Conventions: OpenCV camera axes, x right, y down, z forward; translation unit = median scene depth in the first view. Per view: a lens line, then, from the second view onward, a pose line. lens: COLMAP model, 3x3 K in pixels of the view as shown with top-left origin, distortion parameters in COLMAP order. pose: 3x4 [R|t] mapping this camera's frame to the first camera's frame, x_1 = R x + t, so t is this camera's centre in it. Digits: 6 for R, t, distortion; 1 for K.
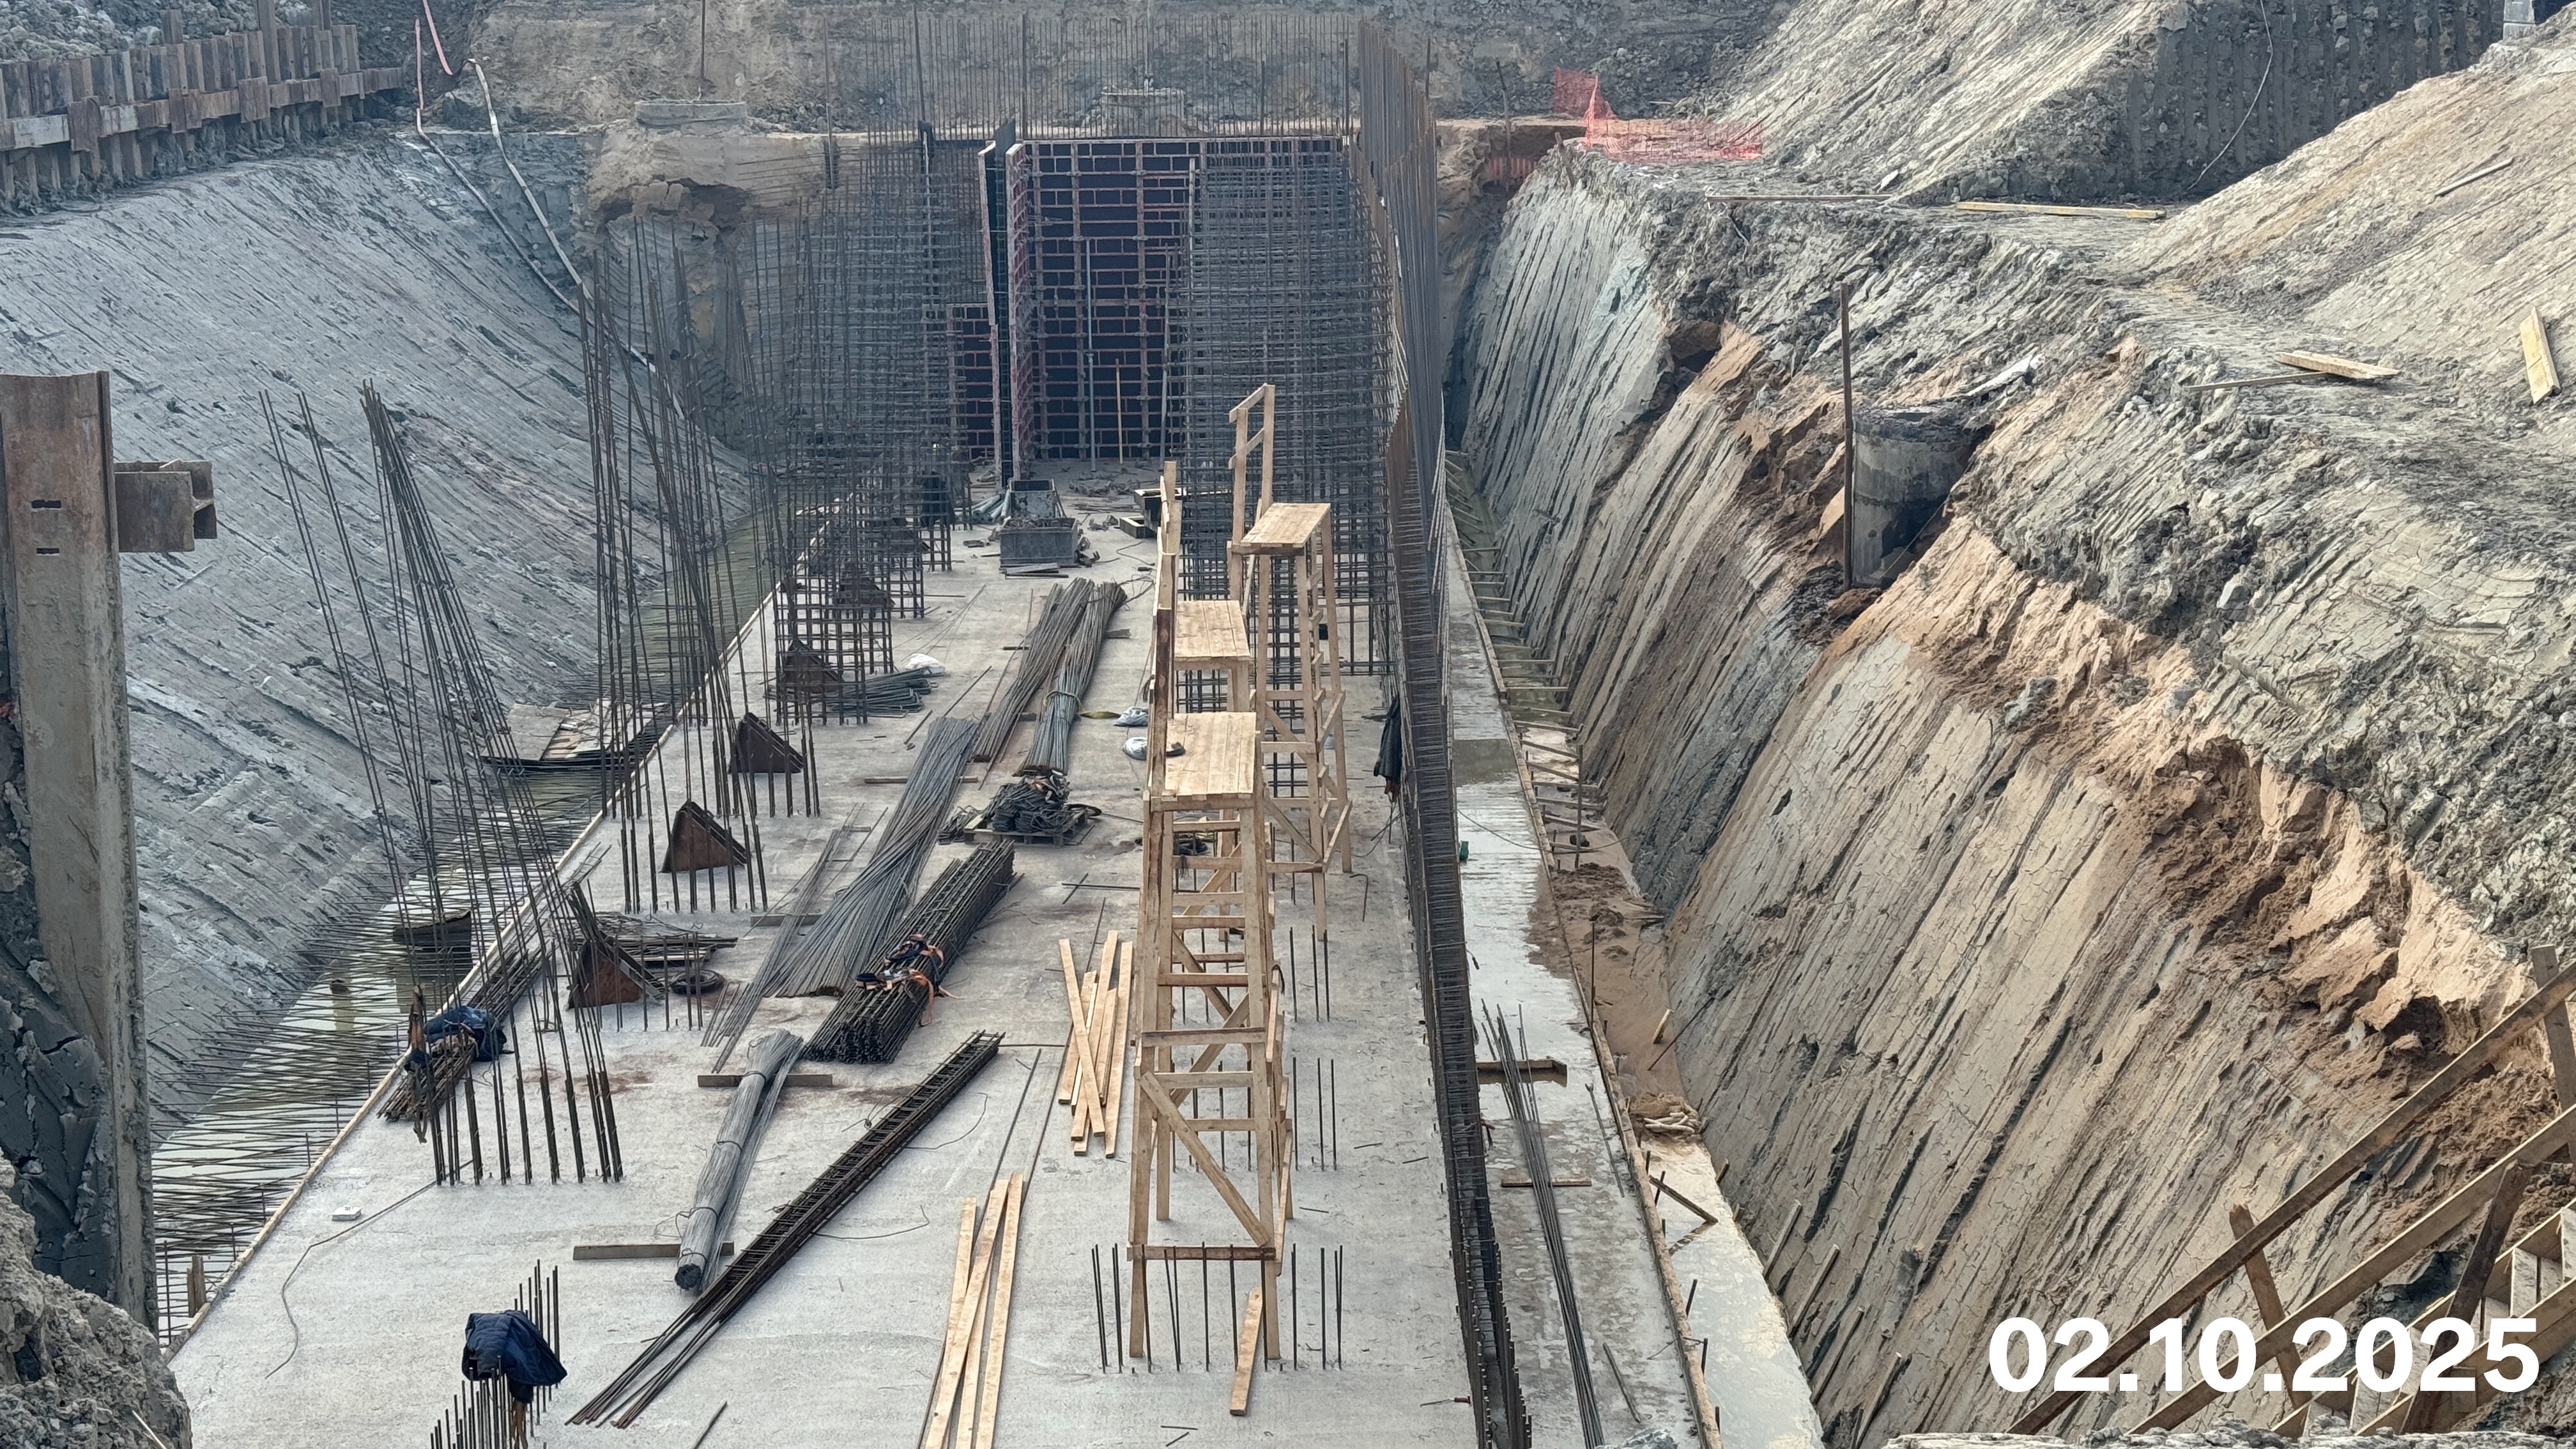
lens RADIAL K [[3516.8, 0, 1281.5], [0, 3516.8, 723.9], [0, 0, 1]] dist [0.126982, 0.000000]
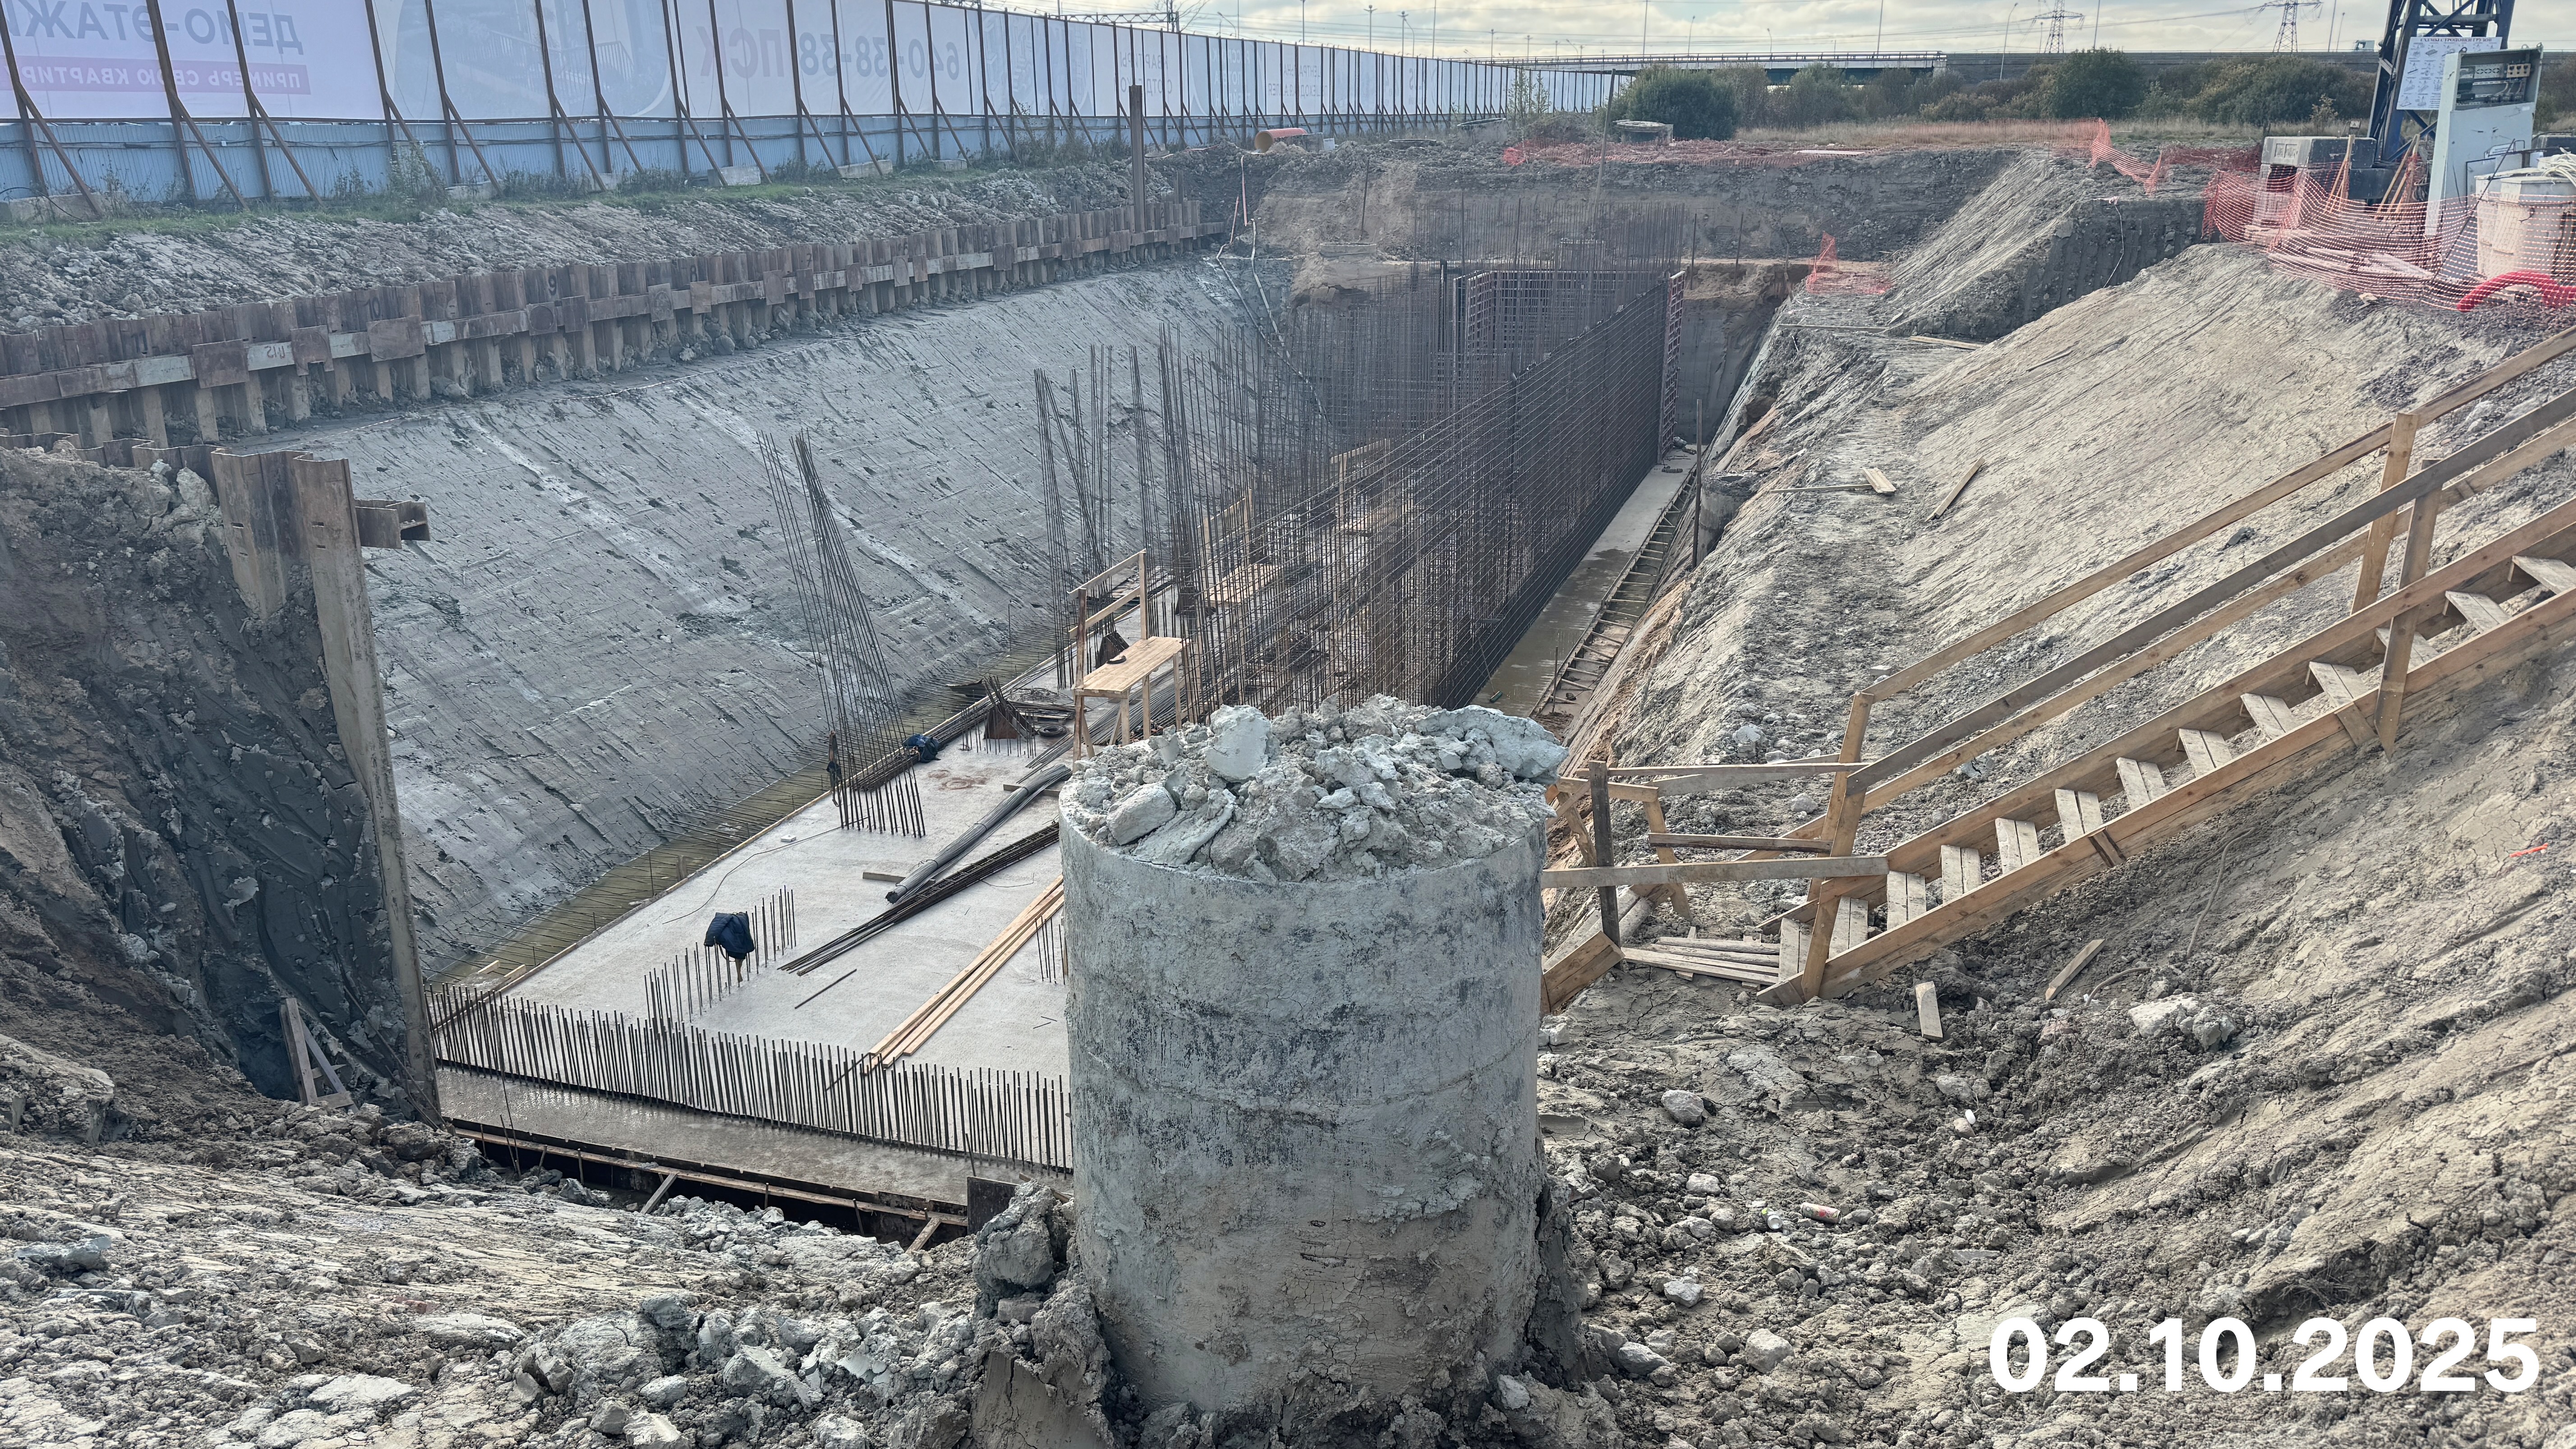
lens RADIAL K [[1760.0, 0, 1326.2], [0, 1760.0, 728.9], [0, 0, 1]] dist [0.094311, -0.109341]
pose [[0.950795, 0.106334, -0.291001, 0.264716], [-0.073749, 0.989937, 0.120768, -0.058269], [0.300914, -0.093364, 0.949070, 0.106609]]
